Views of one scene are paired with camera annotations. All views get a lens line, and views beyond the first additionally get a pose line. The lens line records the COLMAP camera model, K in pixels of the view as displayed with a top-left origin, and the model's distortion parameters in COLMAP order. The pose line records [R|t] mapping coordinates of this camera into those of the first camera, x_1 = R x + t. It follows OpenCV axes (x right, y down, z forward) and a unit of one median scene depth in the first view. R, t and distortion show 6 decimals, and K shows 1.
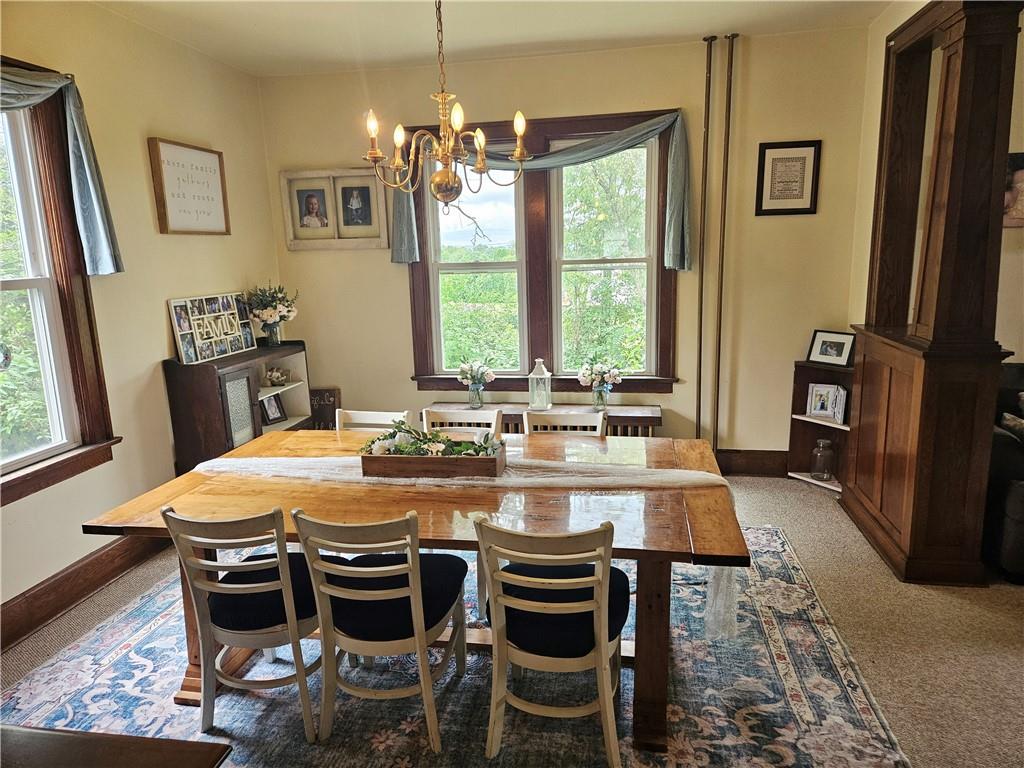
lens RADIAL K [[679.8, 0, 512.6], [0, 679.8, 386.2], [0, 0, 1]] dist [0.042841, -0.040670]
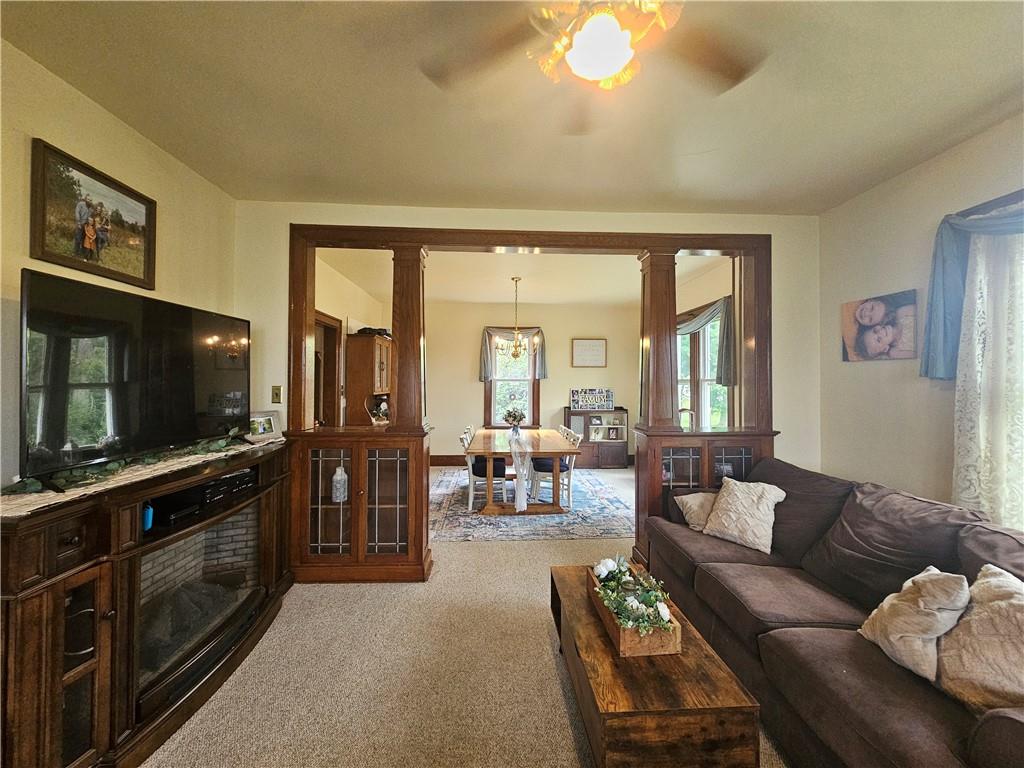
lens RADIAL K [[422.1, 0, 512.4], [0, 422.1, 380.1], [0, 0, 1]] dist [-0.002830, -0.000261]
pose [[0.212273, 0.022671, -0.976947, 1.748774], [-0.199103, 0.979764, -0.020525, -0.092271], [0.956712, 0.198870, 0.212491, 0.435343]]
